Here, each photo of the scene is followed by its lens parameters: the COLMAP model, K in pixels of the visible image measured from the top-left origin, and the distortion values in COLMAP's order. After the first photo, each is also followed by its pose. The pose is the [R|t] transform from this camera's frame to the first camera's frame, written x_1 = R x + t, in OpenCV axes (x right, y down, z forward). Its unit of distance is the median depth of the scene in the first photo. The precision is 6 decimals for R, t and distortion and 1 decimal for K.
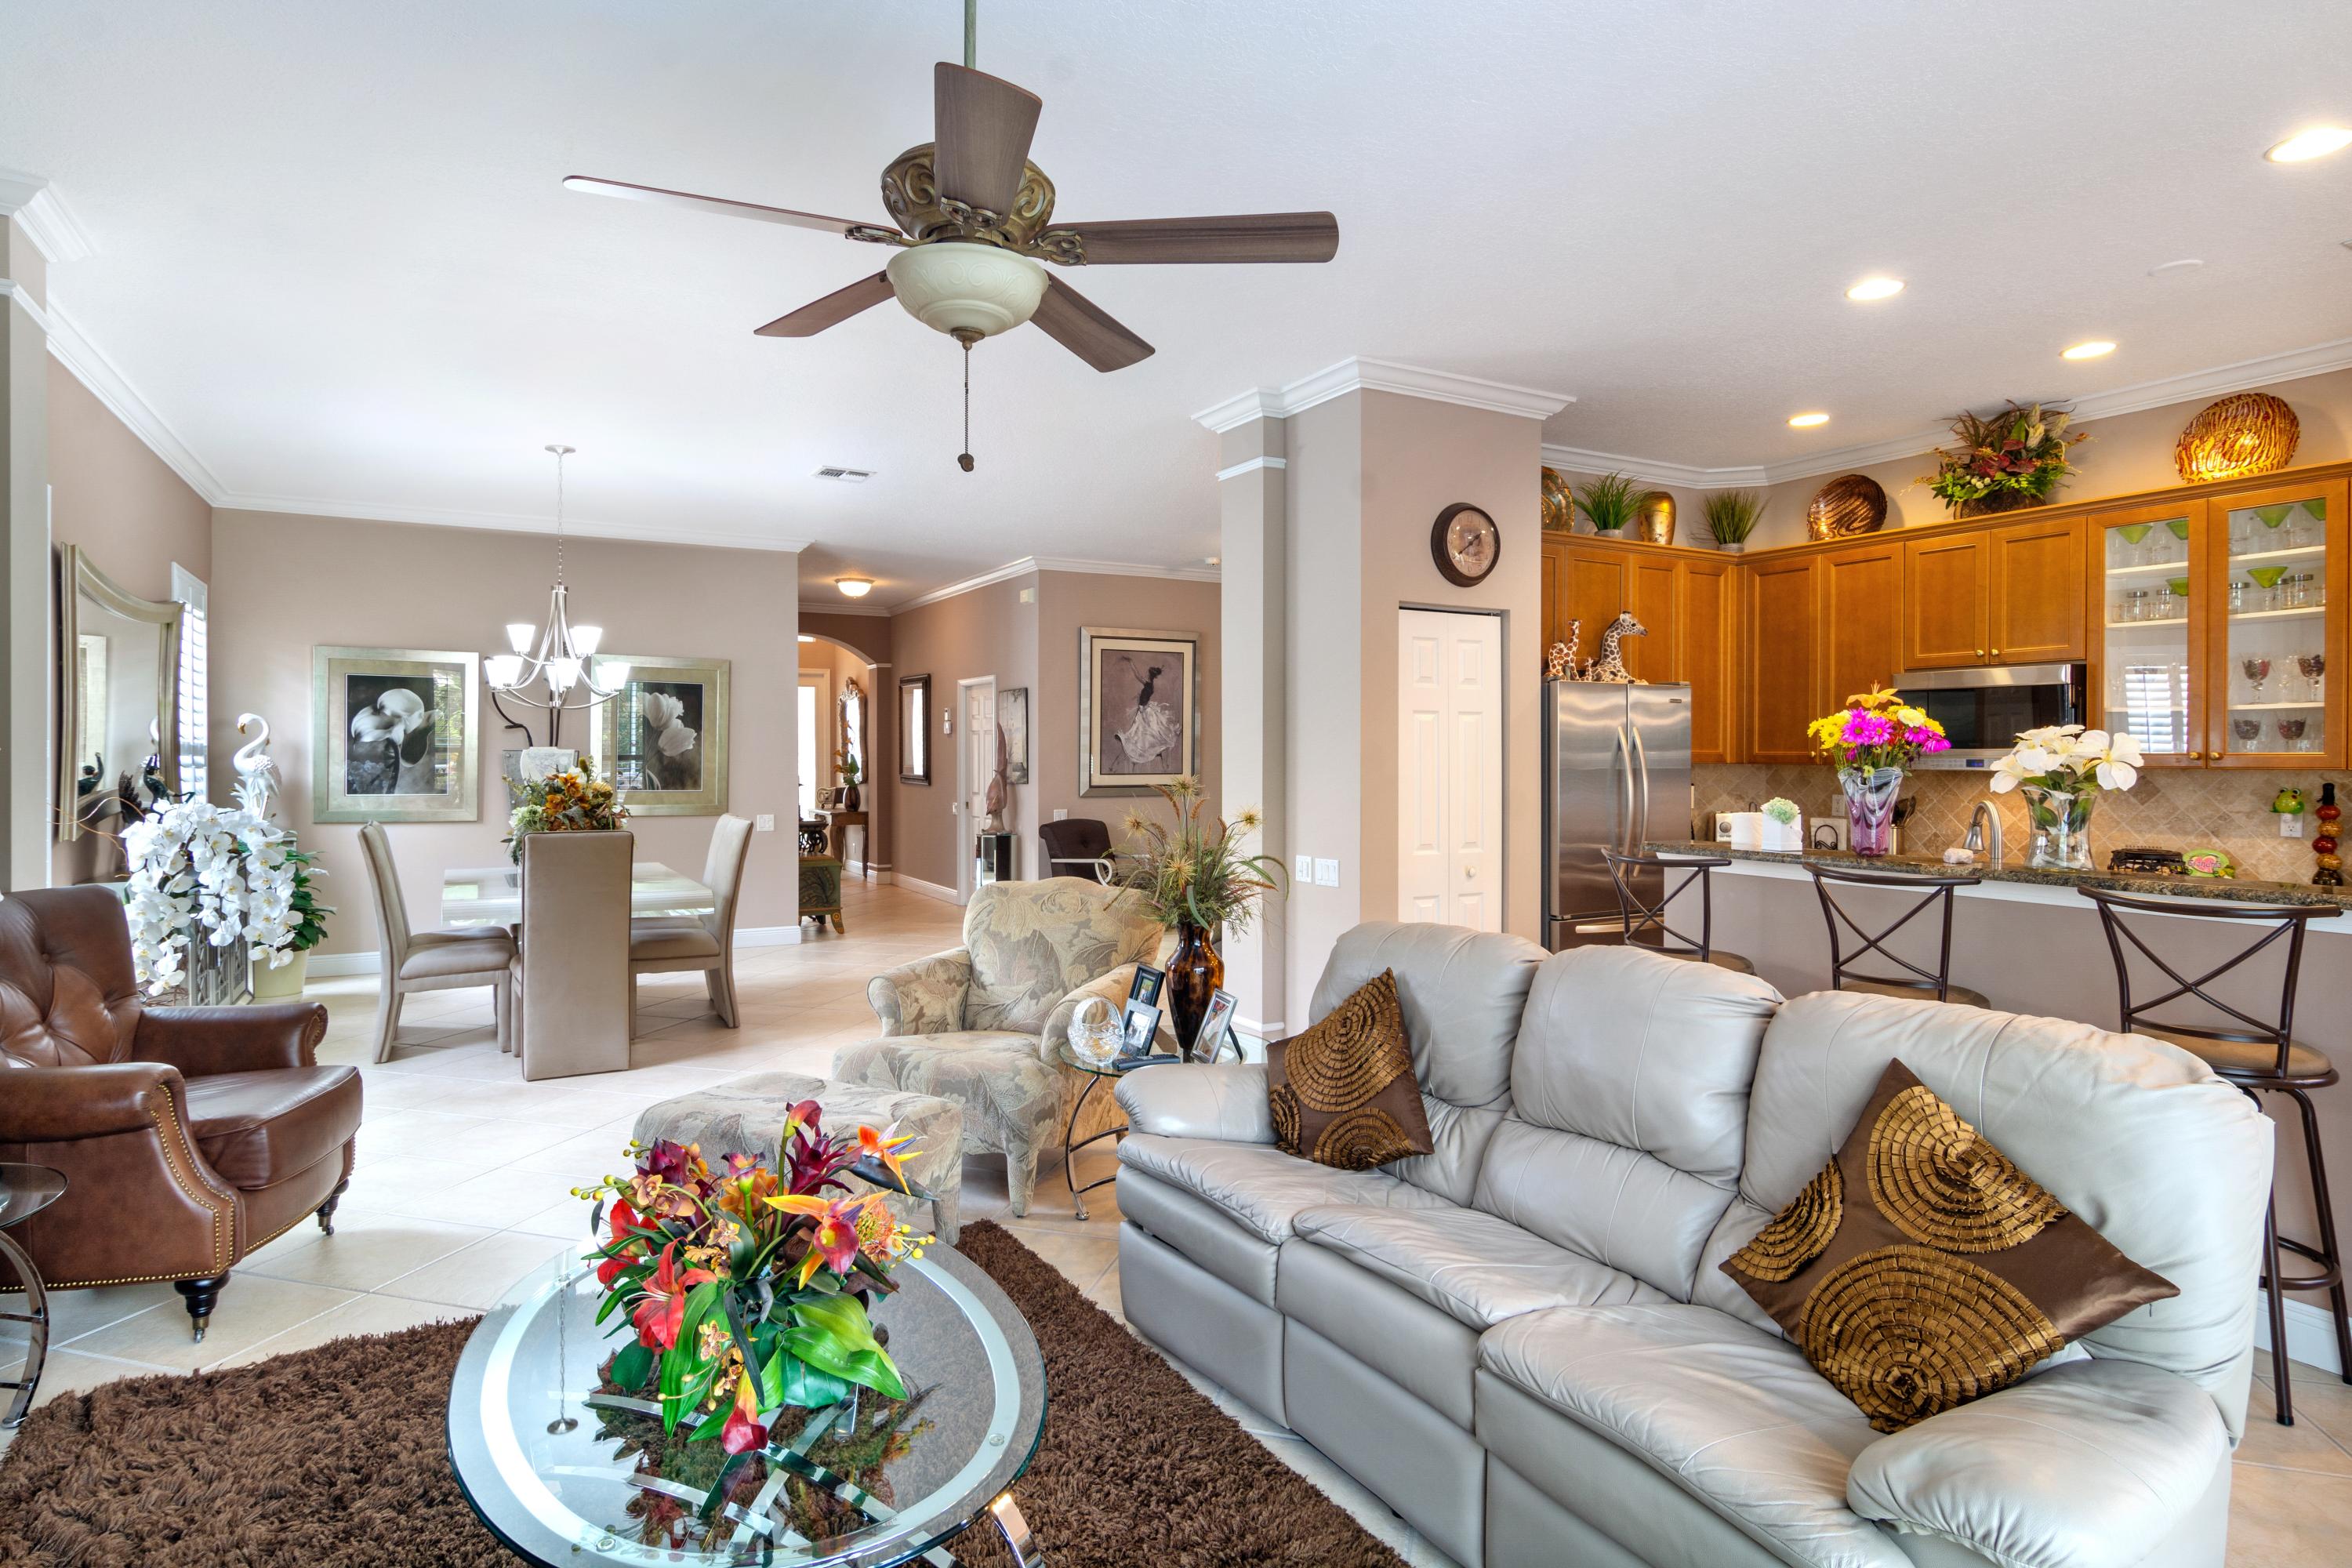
lens RADIAL K [[1295.7, 0, 1139.5], [0, 1295.7, 787.5], [0, 0, 1]] dist [0.024399, 0.000237]
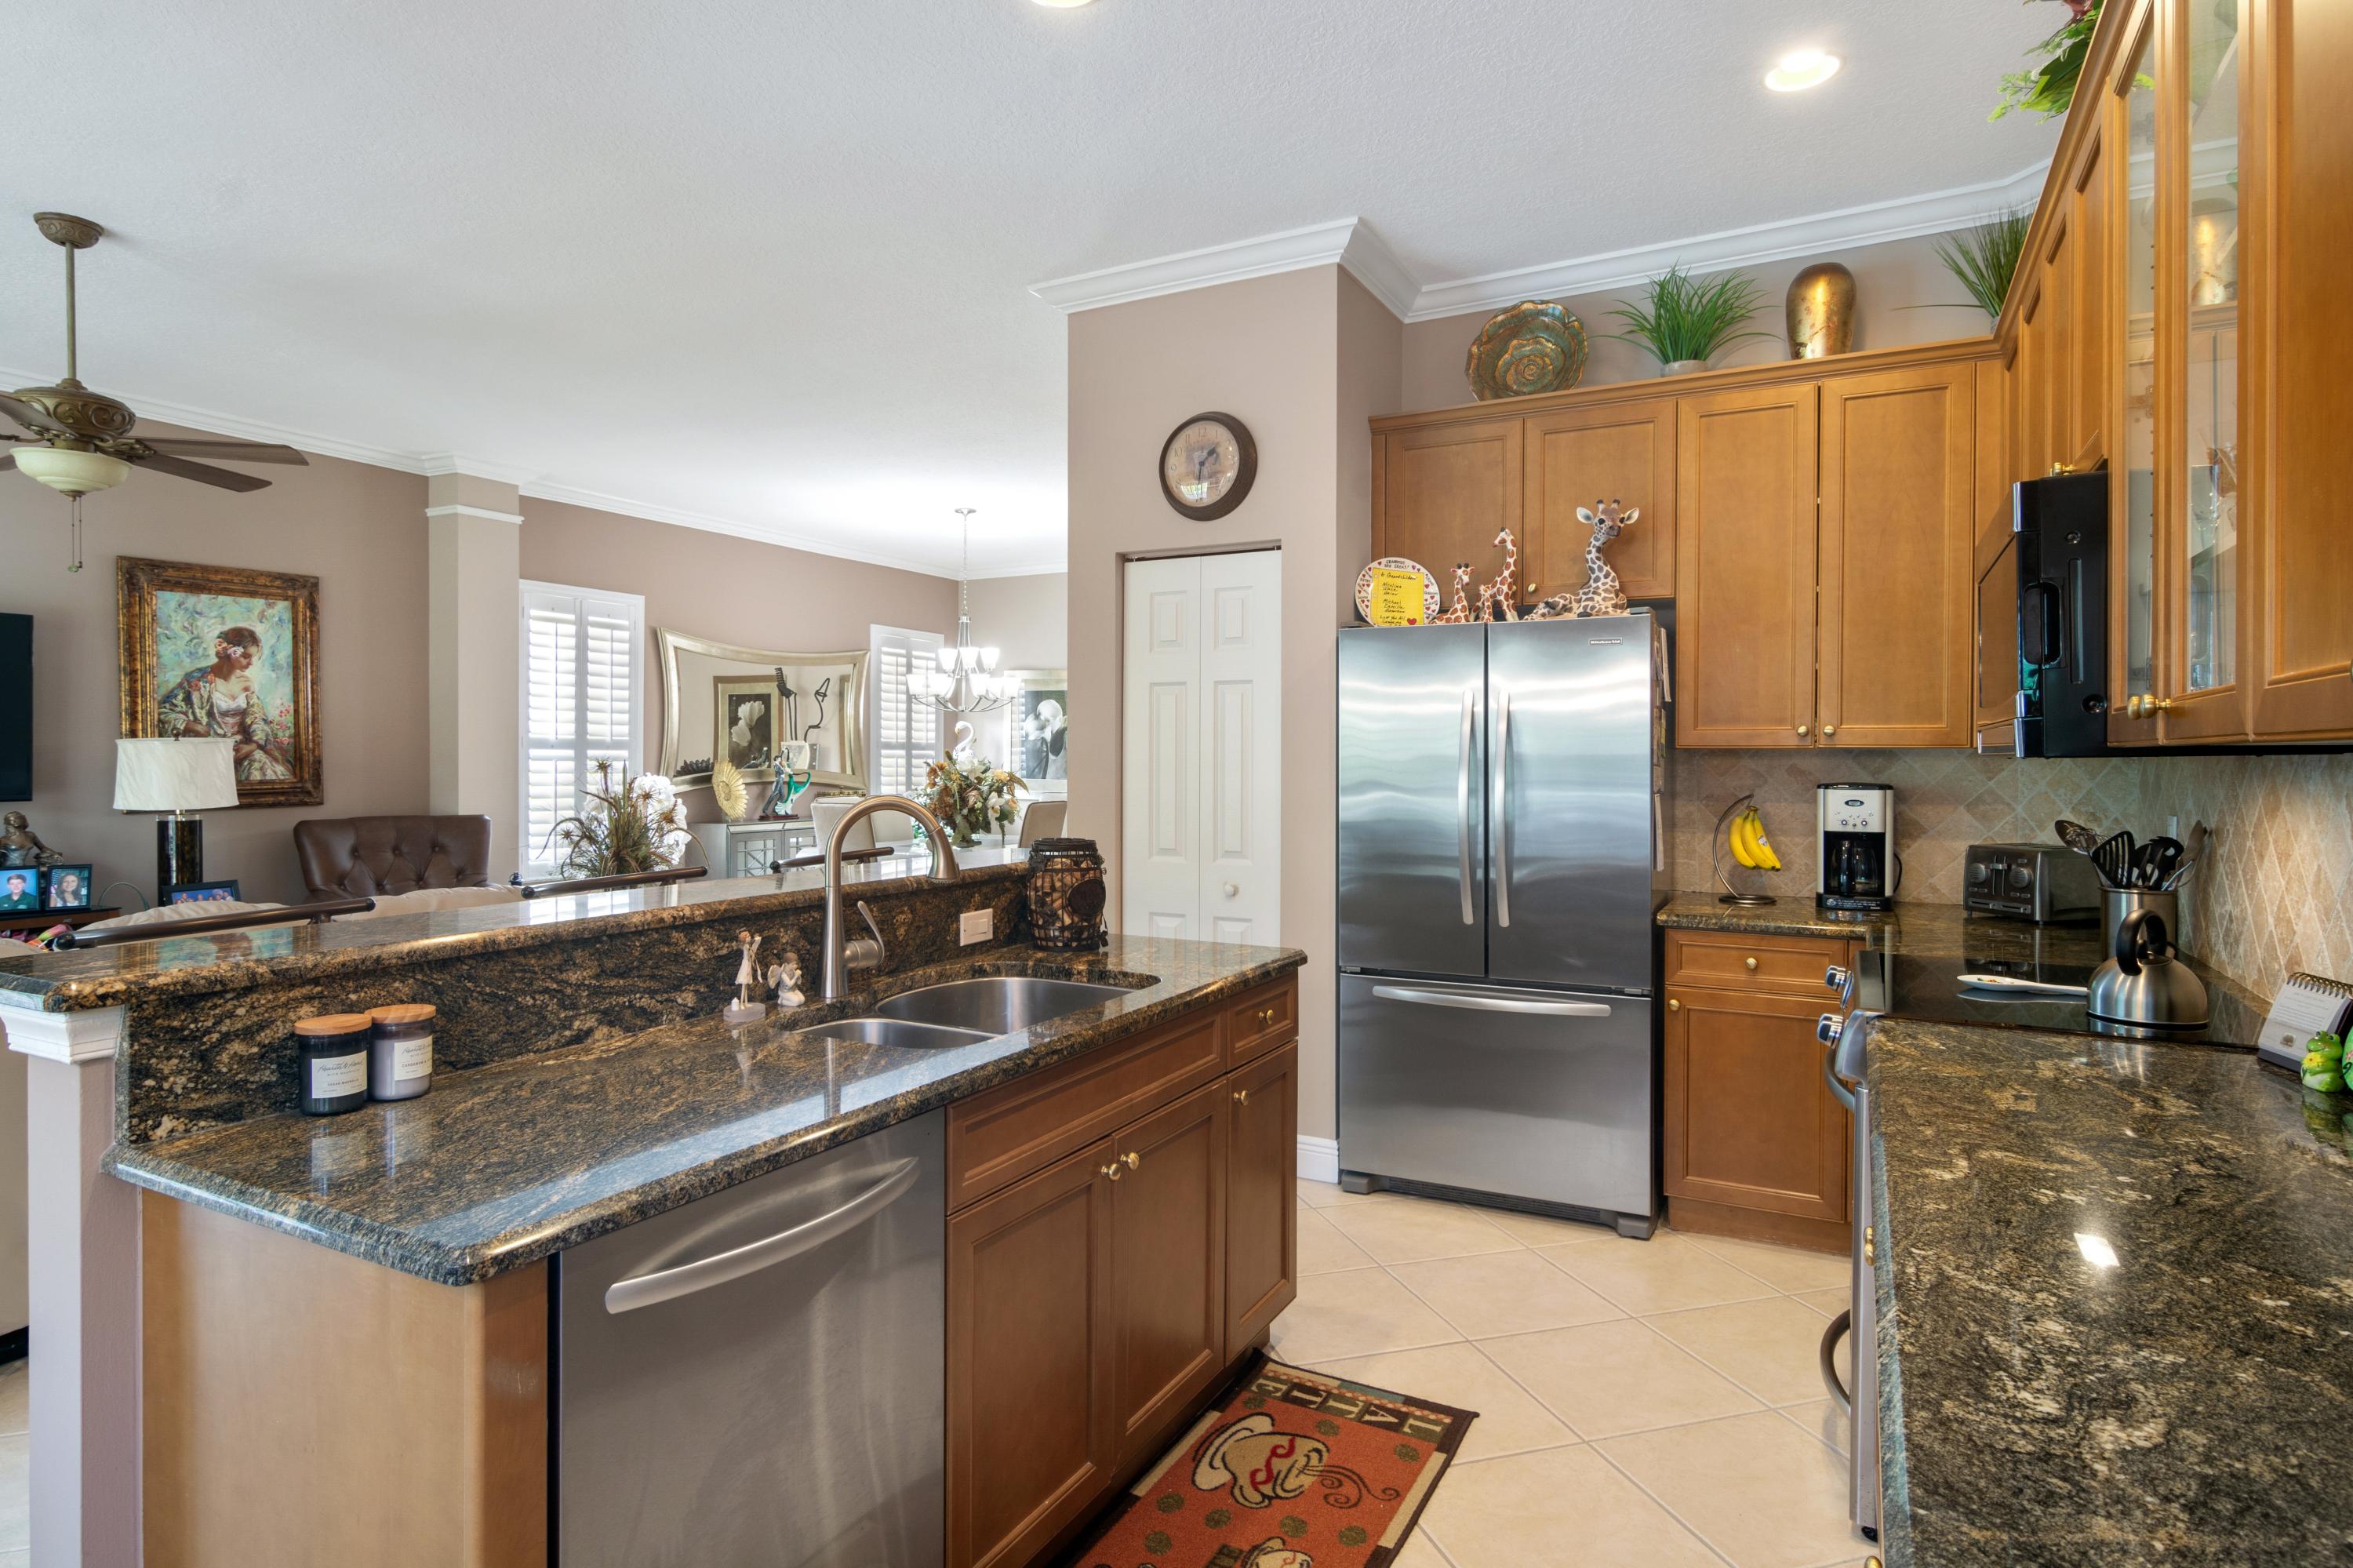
lens RADIAL K [[1296.3, 0, 1140.0], [0, 1296.3, 787.5], [0, 0, 1]] dist [0.024399, 0.000237]
pose [[0.546525, 0.016877, -0.837273, 0.782111], [-0.014926, 0.999834, 0.010411, -0.002332], [0.837310, 0.006807, 0.546687, 0.483754]]
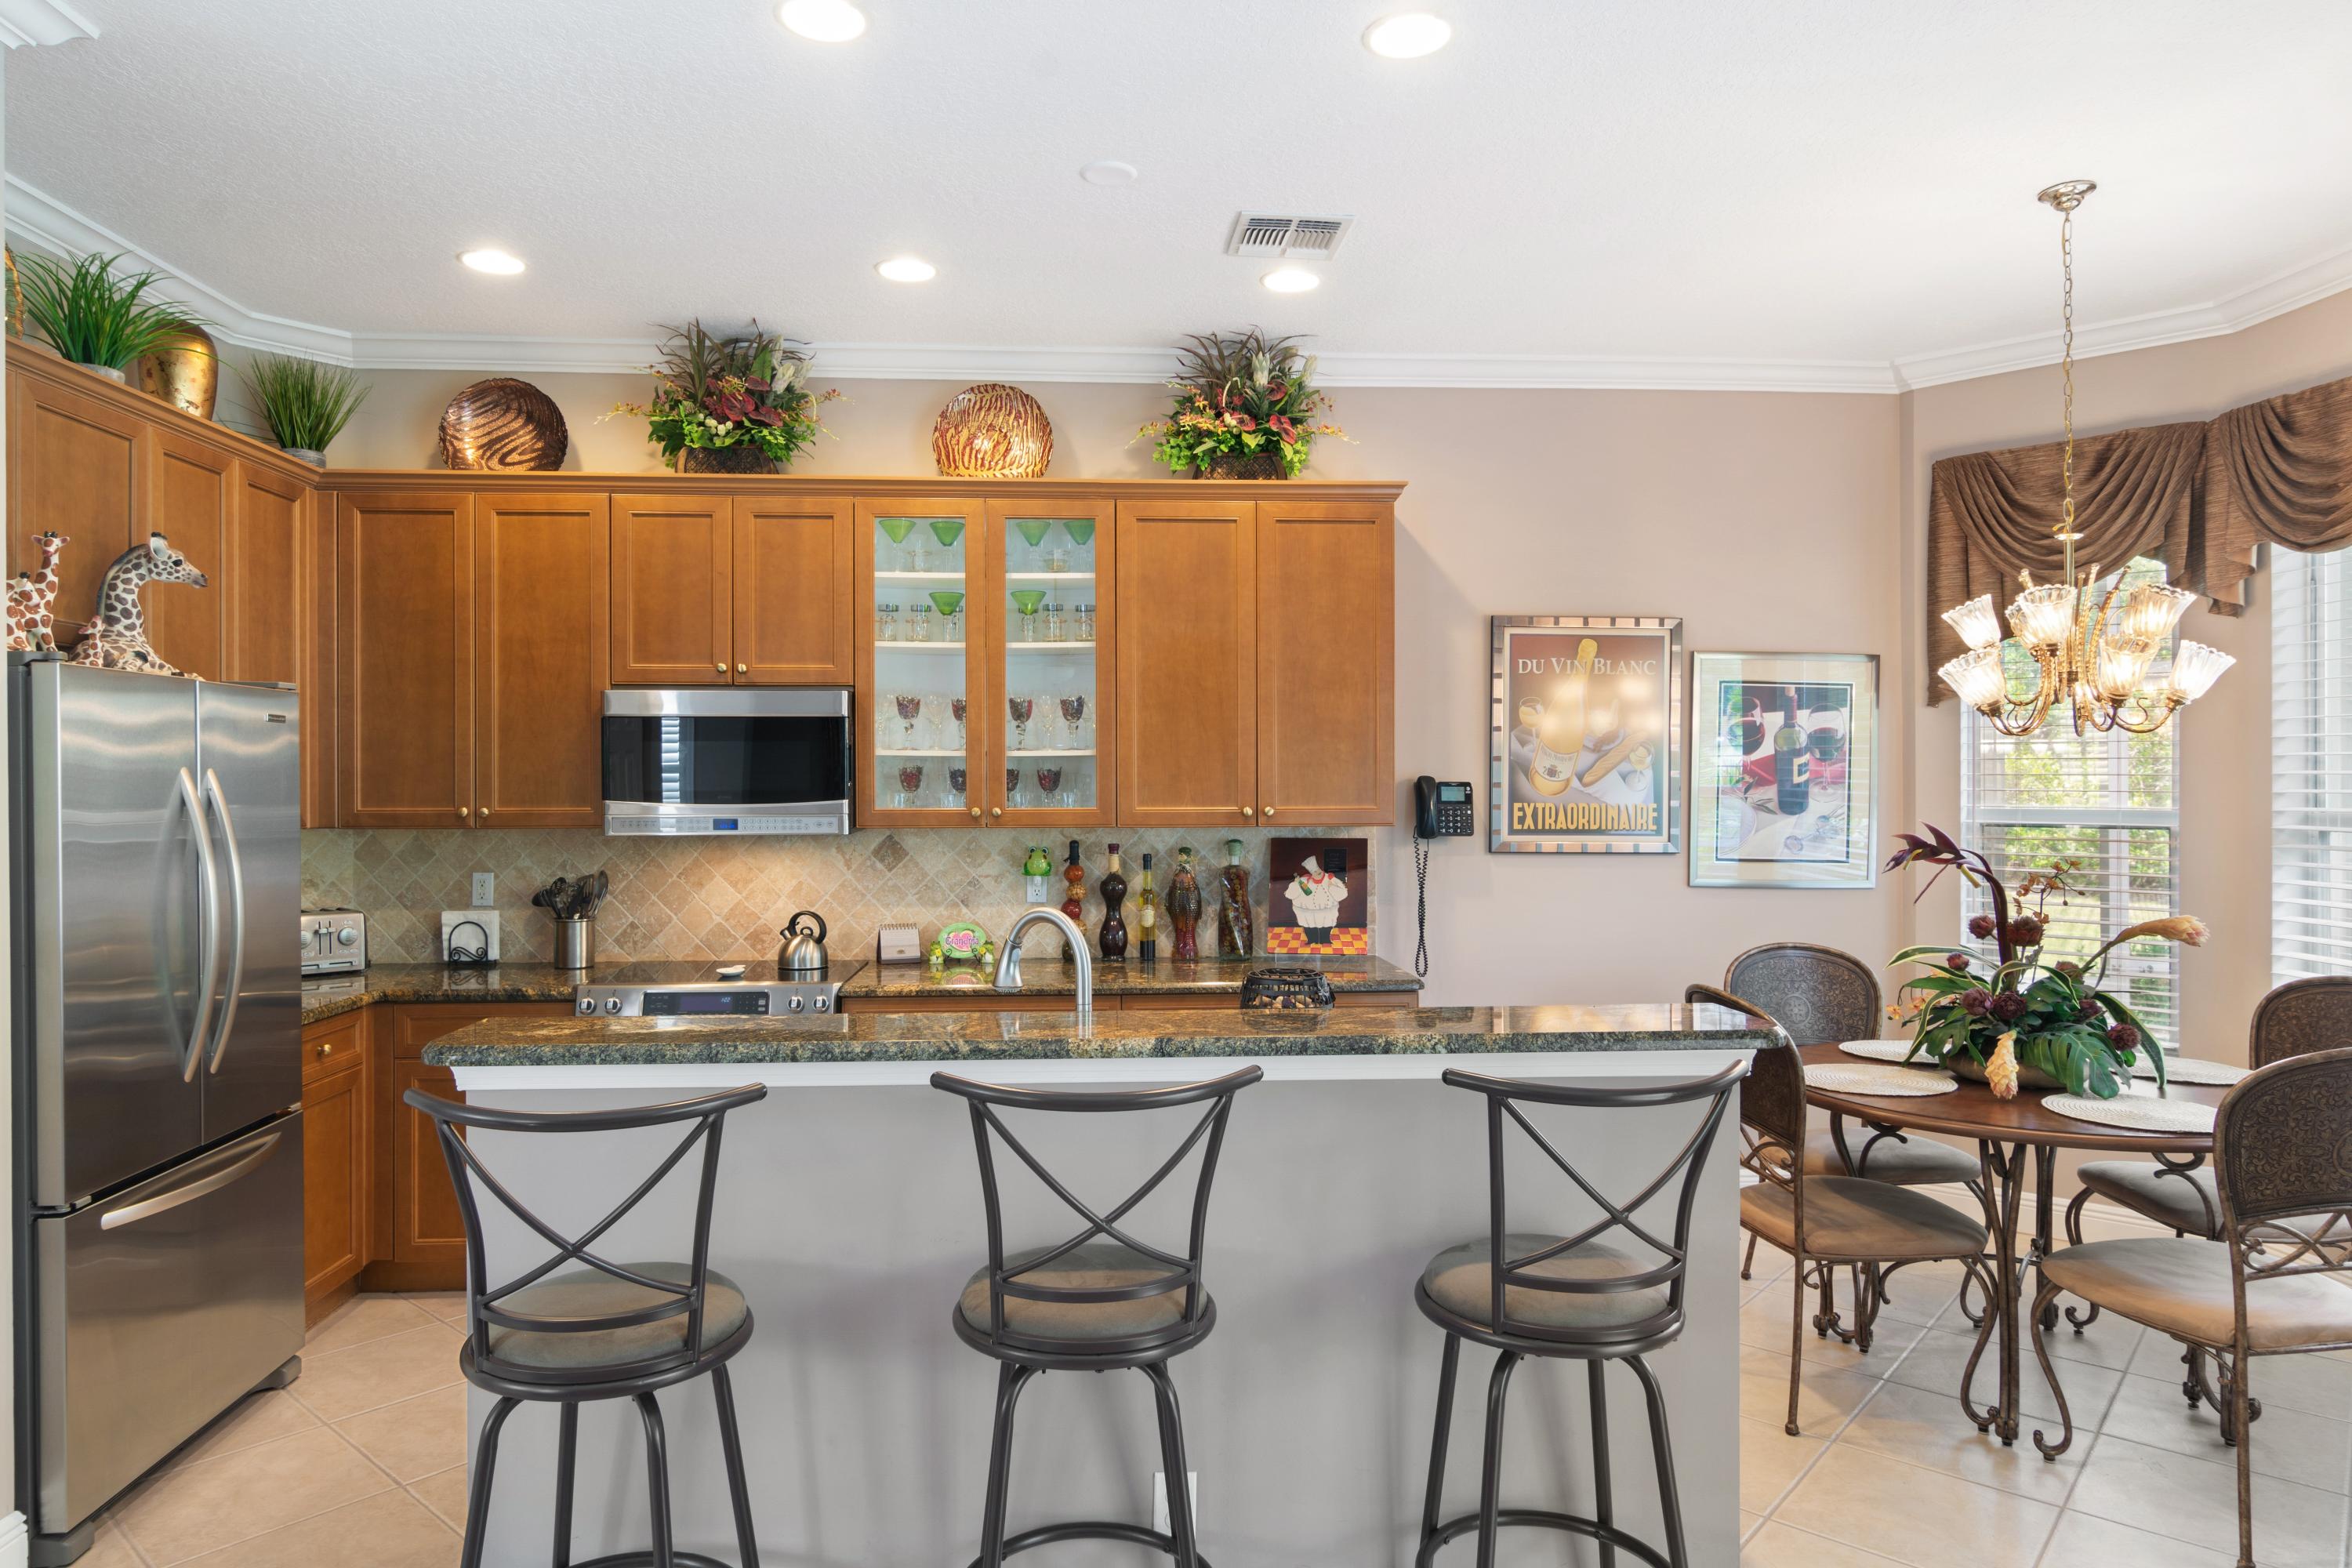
lens RADIAL K [[1418.9, 0, 1176.0], [0, 1418.9, 784.0], [0, 0, 1]] dist [-0.001984, -0.001099]
pose [[0.414808, -0.005215, 0.909894, 0.044987], [0.026409, 0.999631, -0.006310, -0.027063], [-0.909526, 0.026647, 0.414793, 0.434746]]
